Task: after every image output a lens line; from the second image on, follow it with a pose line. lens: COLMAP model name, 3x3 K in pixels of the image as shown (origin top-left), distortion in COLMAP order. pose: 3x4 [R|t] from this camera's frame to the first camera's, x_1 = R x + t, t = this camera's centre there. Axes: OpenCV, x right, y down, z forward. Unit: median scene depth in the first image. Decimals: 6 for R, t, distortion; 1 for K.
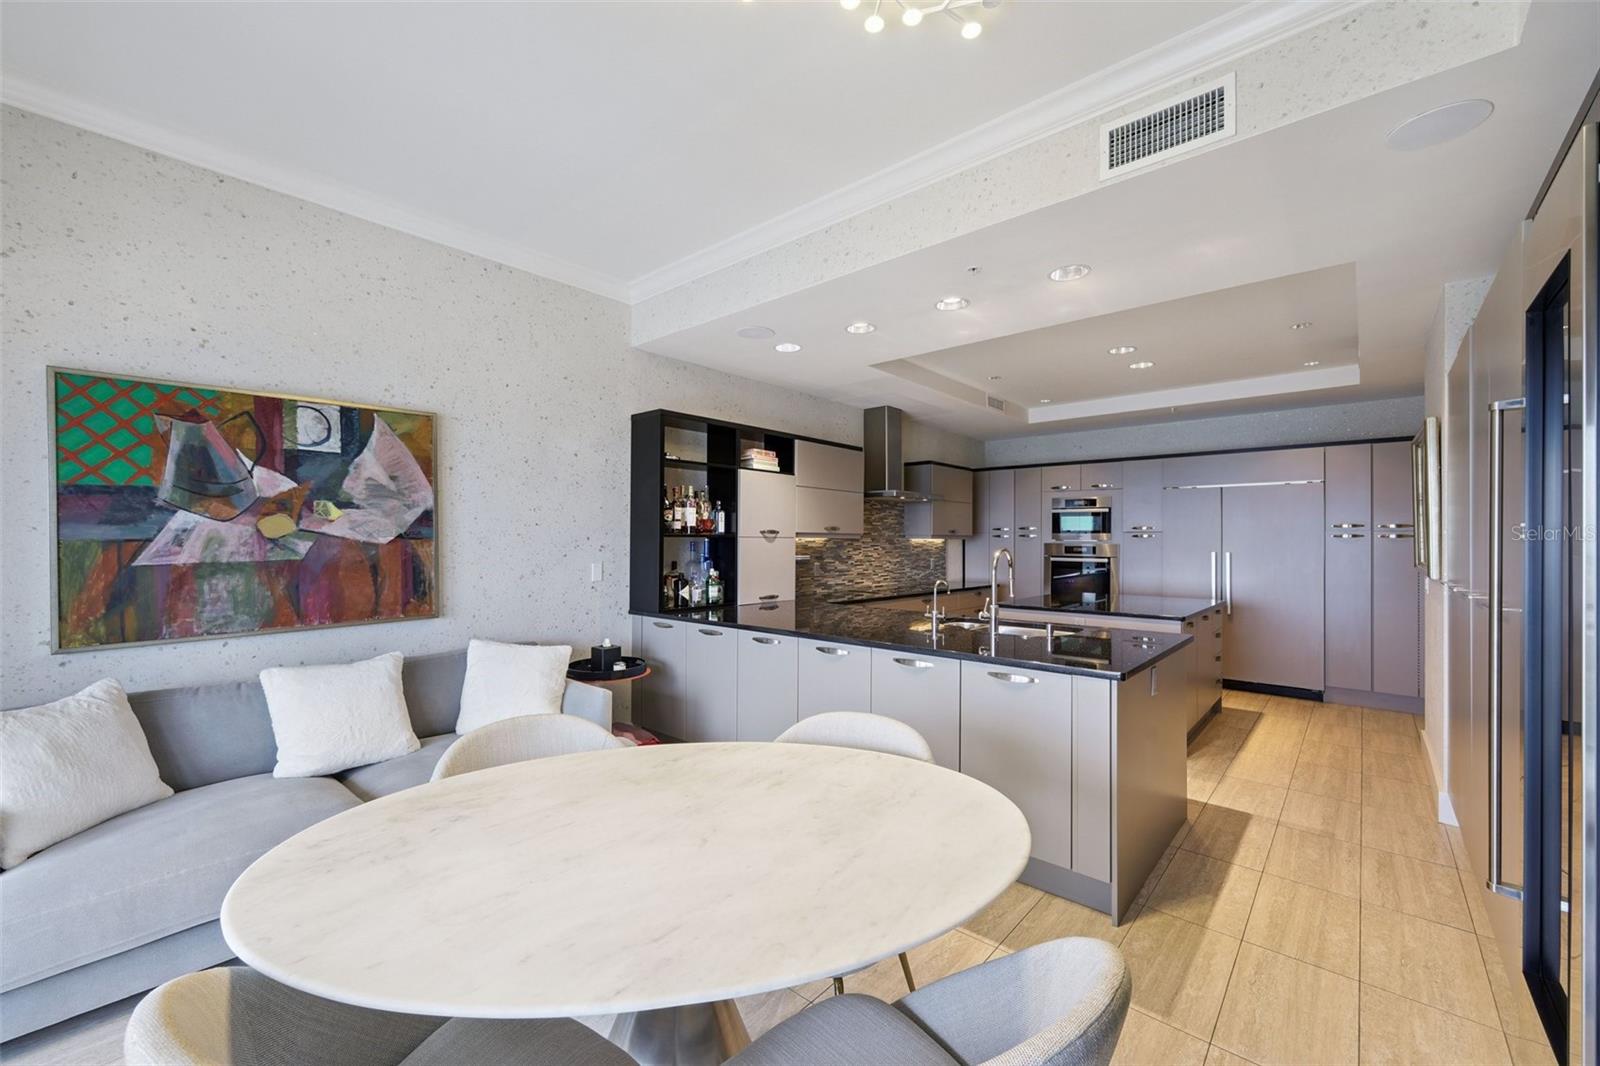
lens RADIAL K [[648.8, 0, 790.5], [0, 648.8, 538.0], [0, 0, 1]] dist [-0.003220, 0.000768]
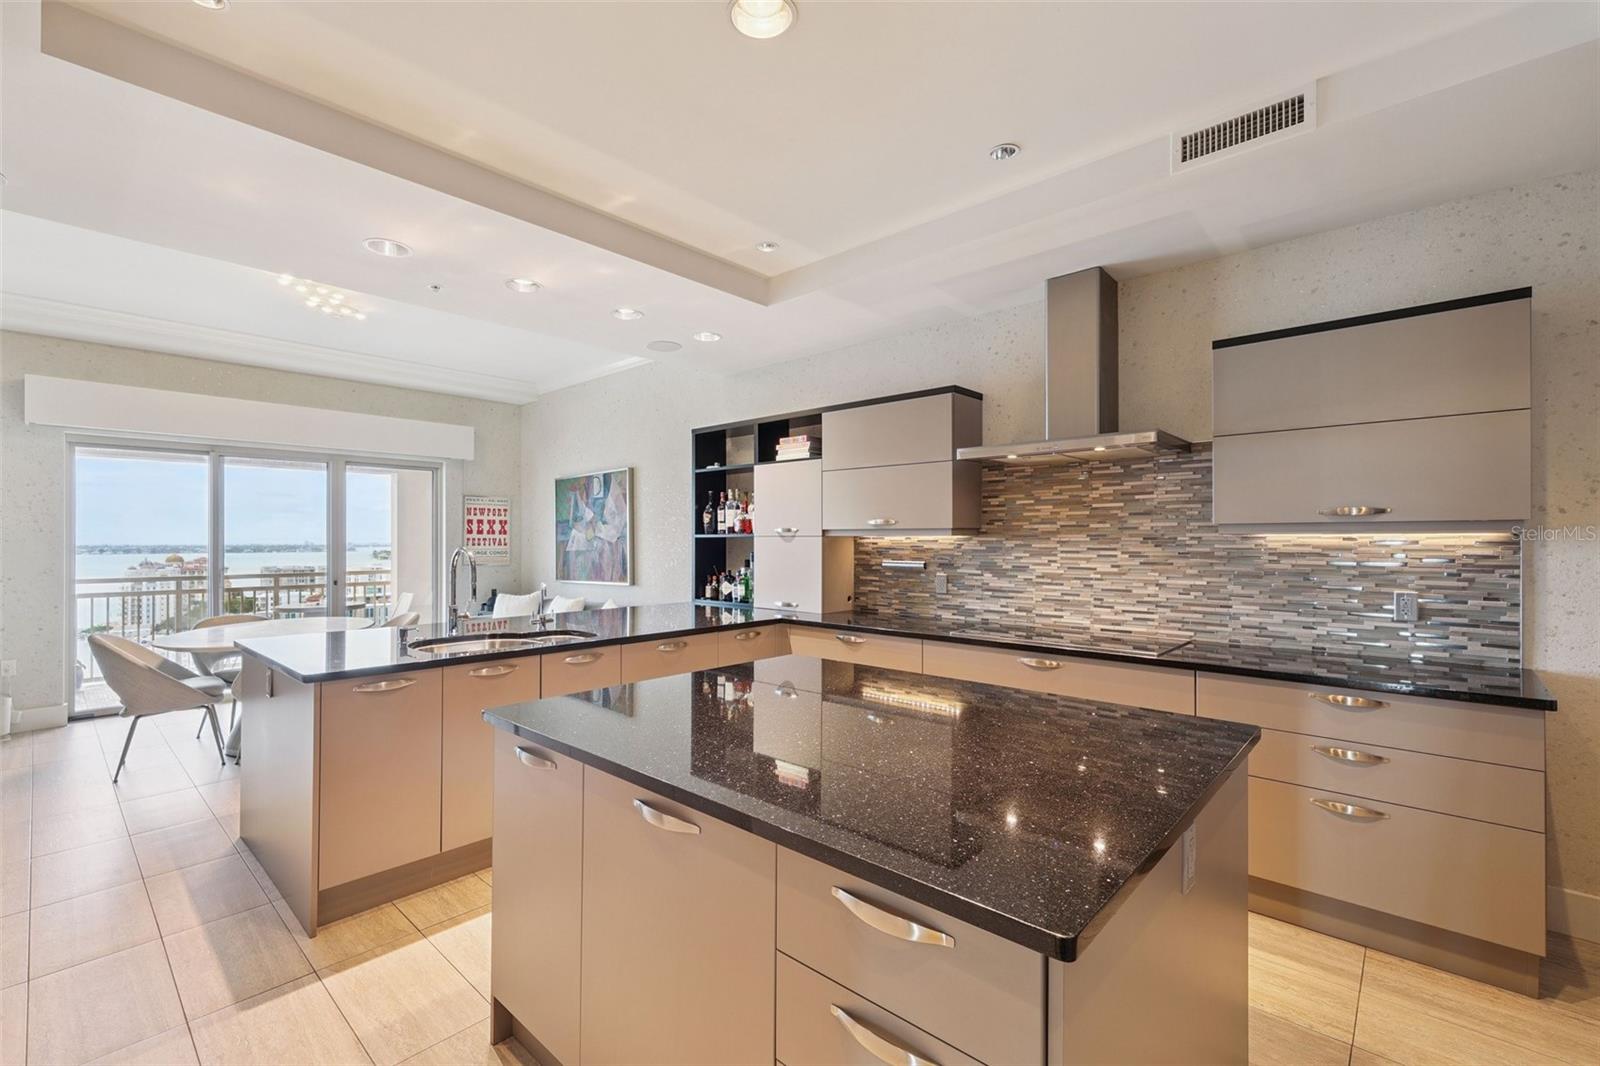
lens RADIAL K [[695.4, 0, 793.5], [0, 695.4, 536.6], [0, 0, 1]] dist [0.001086, 0.000019]
pose [[-0.018833, -0.007652, -0.999793, 0.794802], [0.005342, 0.999956, -0.007754, 0.005895], [0.999808, -0.005487, -0.018792, 0.902586]]
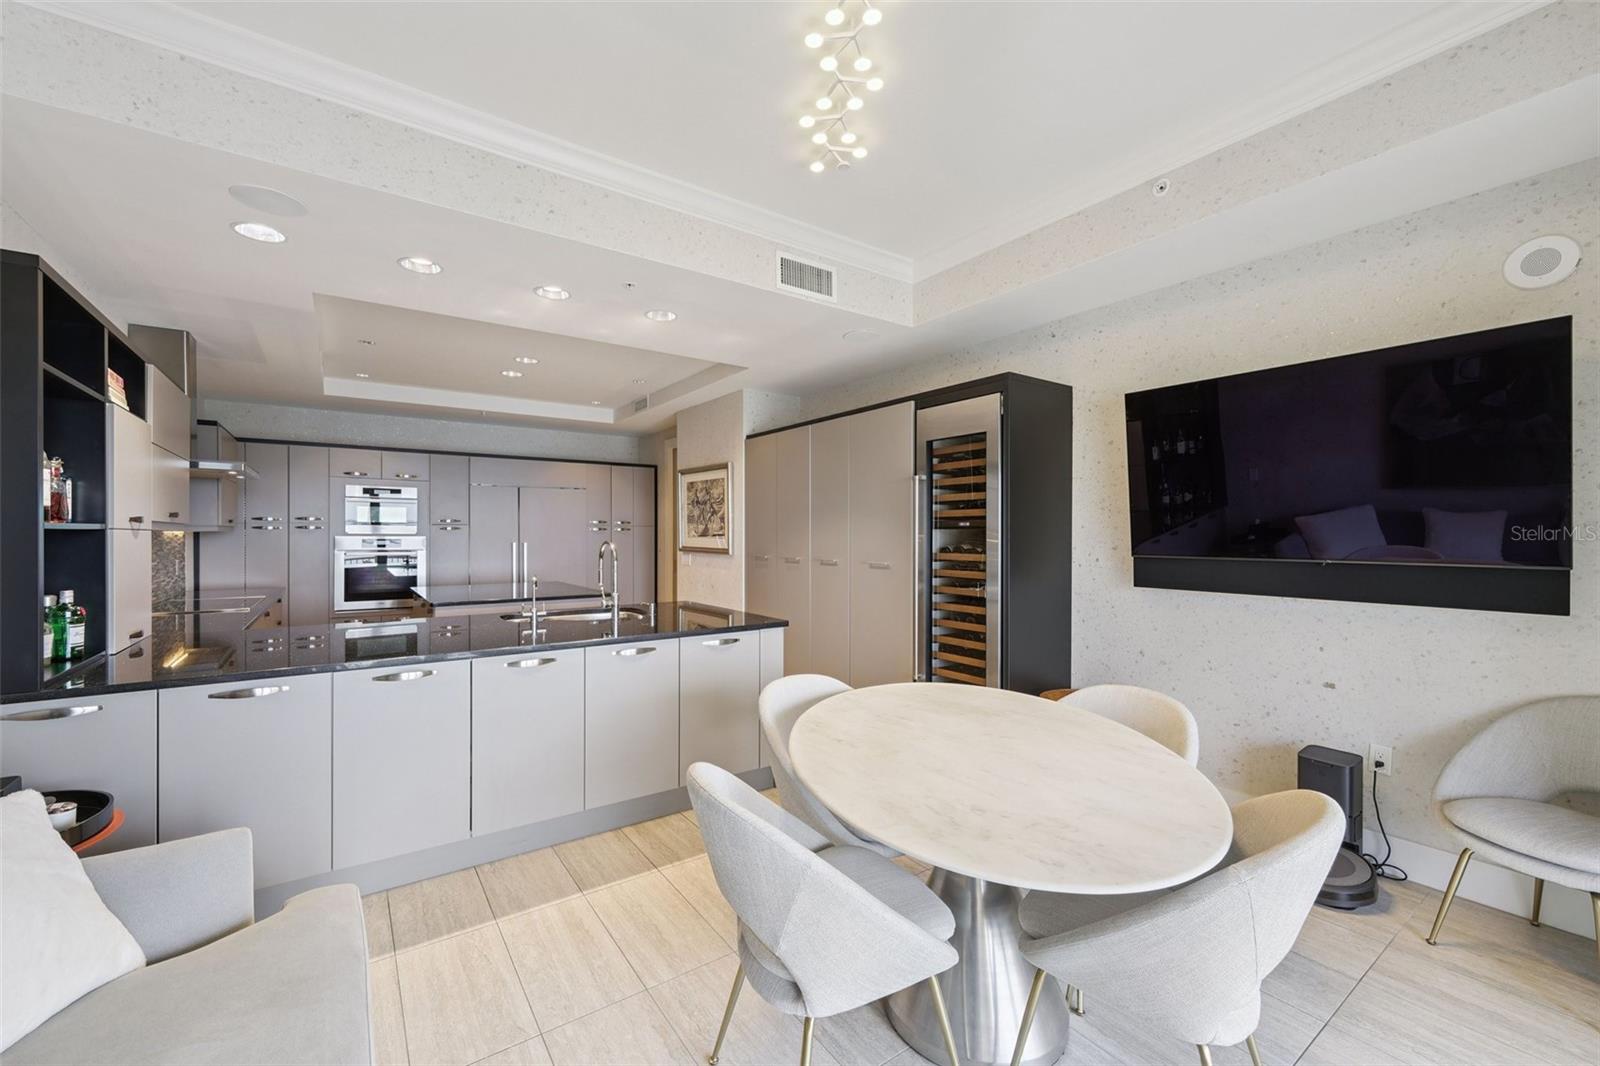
lens RADIAL K [[648.8, 0, 797.1], [0, 648.8, 531.6], [0, 0, 1]] dist [-0.003220, 0.000768]
pose [[0.227507, -0.001438, 0.973775, -0.399788], [-0.002446, 0.999995, 0.002048, -0.001894], [-0.973773, -0.002848, 0.227503, 0.265793]]
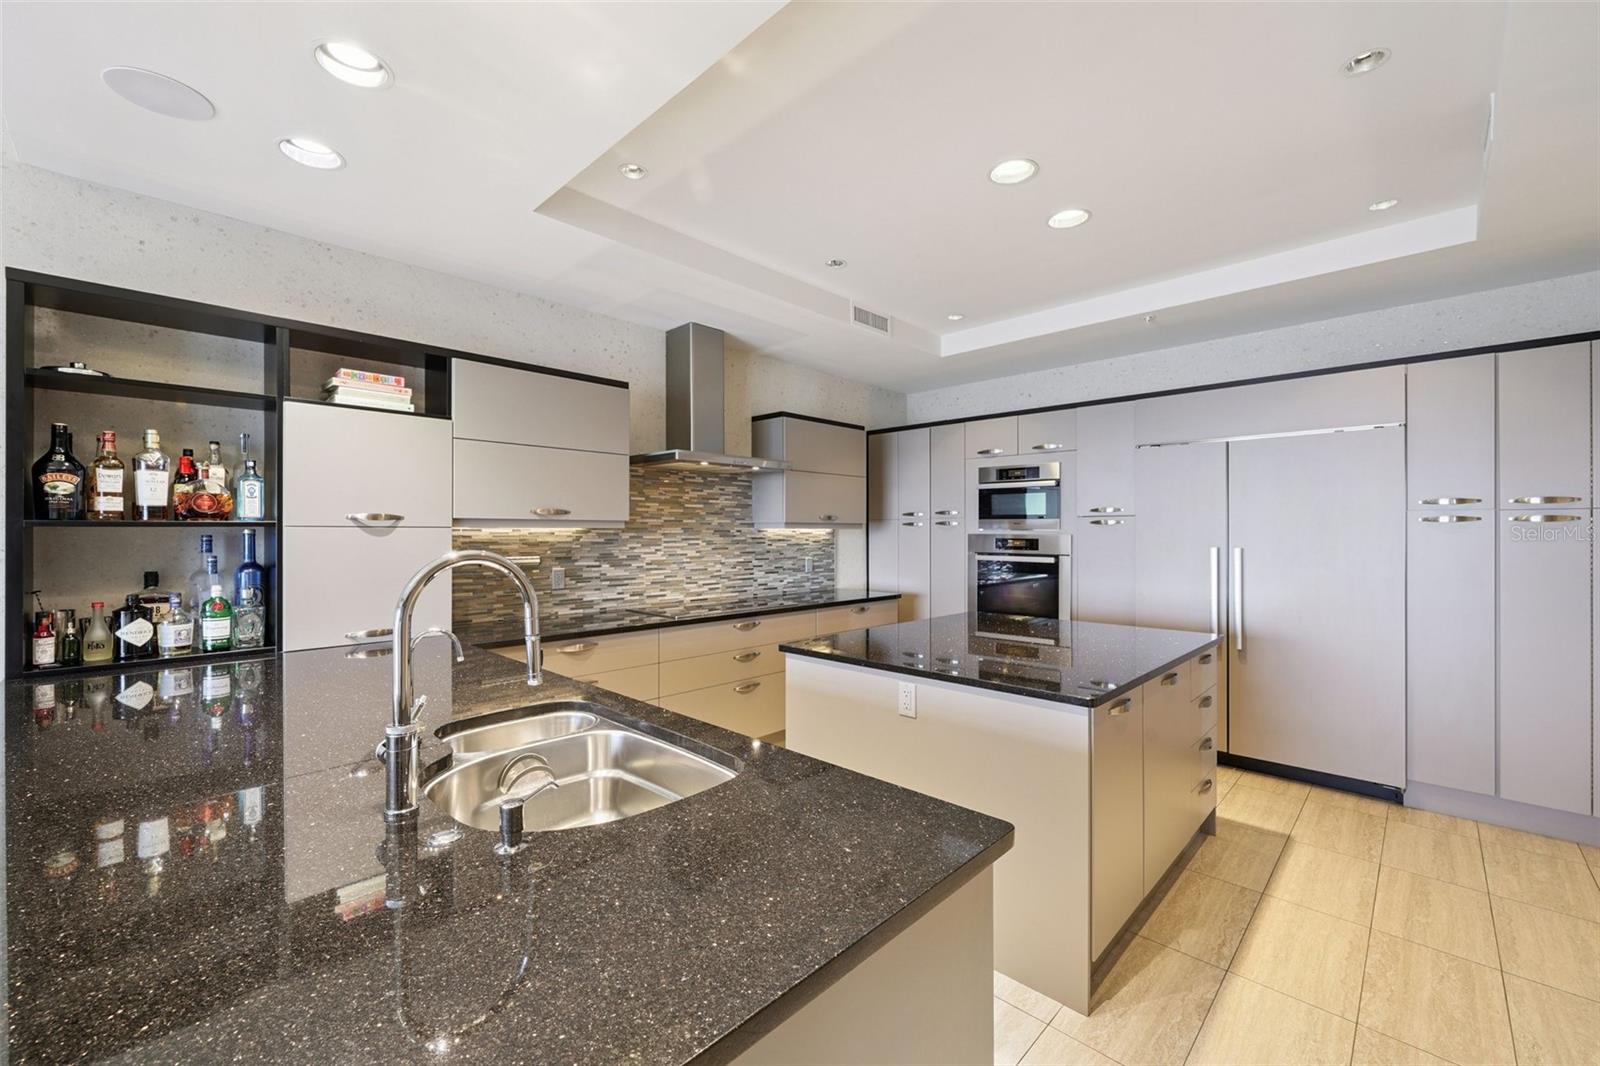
lens RADIAL K [[648.8, 0, 790.8], [0, 648.8, 532.8], [0, 0, 1]] dist [-0.003220, 0.000768]
pose [[0.998554, -0.005128, -0.053507, 0.314340], [0.005425, 0.999971, 0.005405, 0.002723], [0.053477, -0.005688, 0.998553, 0.402602]]
